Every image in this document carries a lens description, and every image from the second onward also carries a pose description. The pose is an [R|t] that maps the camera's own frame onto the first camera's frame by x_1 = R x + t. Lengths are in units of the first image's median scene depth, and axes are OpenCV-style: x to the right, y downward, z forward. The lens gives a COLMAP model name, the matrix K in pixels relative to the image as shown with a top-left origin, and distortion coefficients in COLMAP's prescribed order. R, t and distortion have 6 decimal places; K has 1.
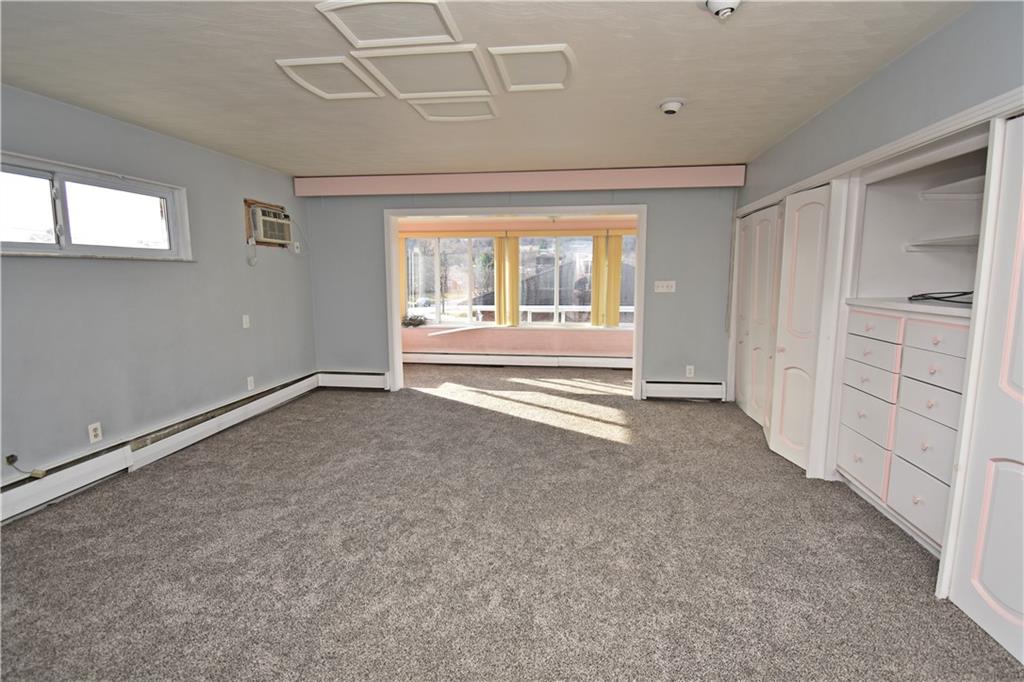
lens RADIAL K [[492.0, 0, 512.0], [0, 492.0, 341.0], [0, 0, 1]] dist [-0.000006, -0.000187]
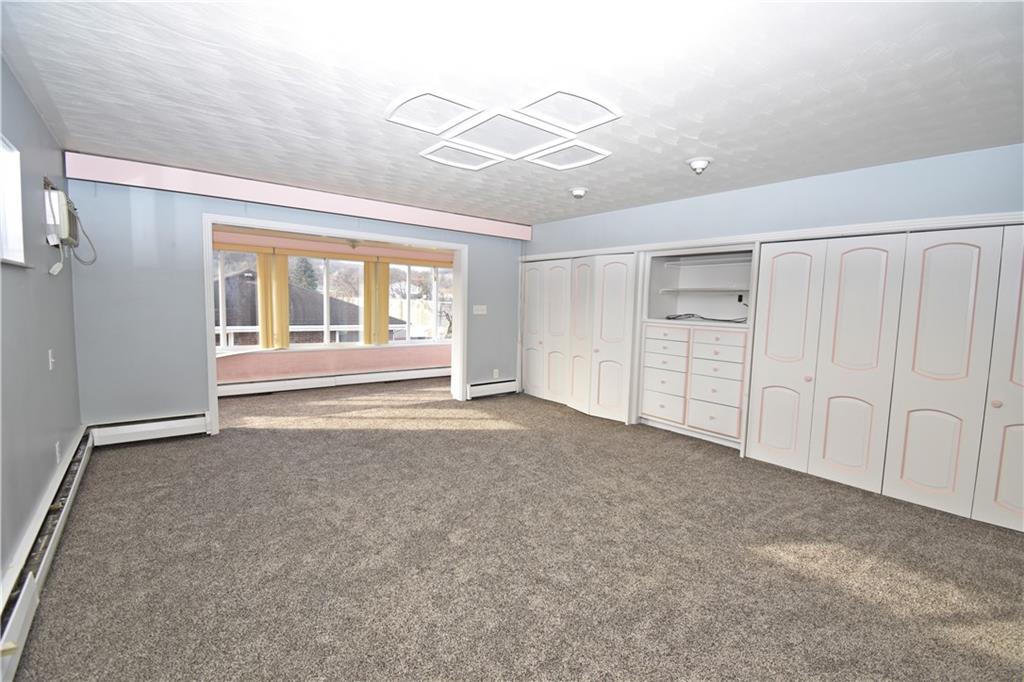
lens RADIAL K [[456.8, 0, 506.4], [0, 456.8, 341.0], [0, 0, 1]] dist [0.014806, -0.000275]
pose [[0.699251, -0.044850, 0.713468, -0.484791], [0.068303, 0.997656, -0.004227, -0.018558], [-0.711605, 0.051688, 0.700675, 0.113660]]
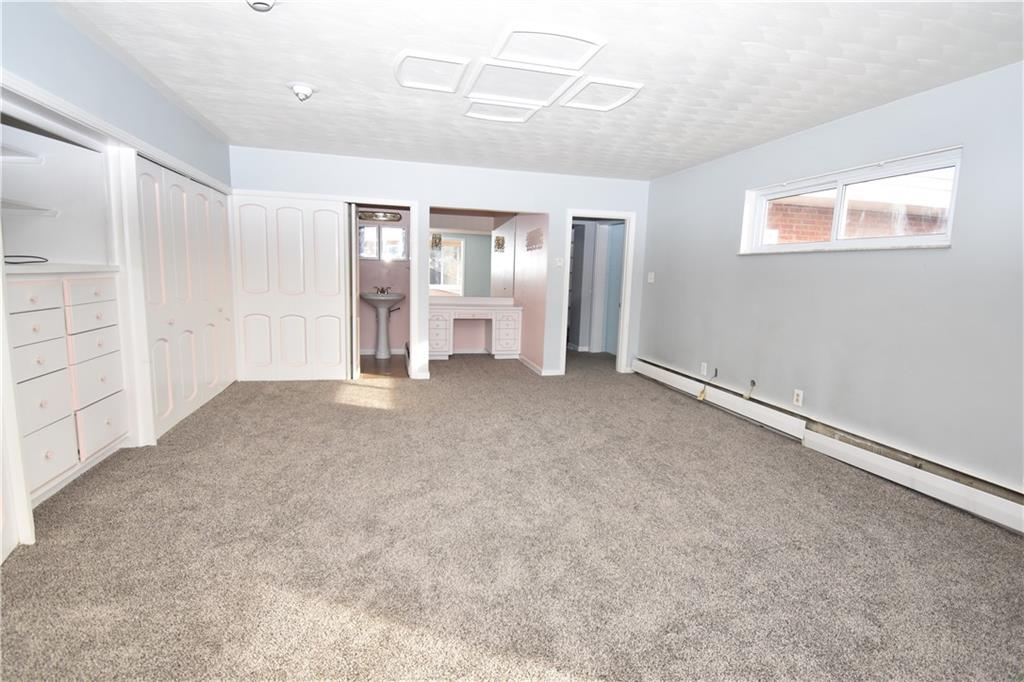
lens RADIAL K [[456.8, 0, 506.4], [0, 456.8, 341.0], [0, 0, 1]] dist [0.014806, -0.000275]
pose [[-0.924669, 0.028507, -0.379702, 0.151058], [-0.081291, 0.959424, 0.269996, -0.119328], [0.371992, 0.280523, -0.884833, 1.028022]]
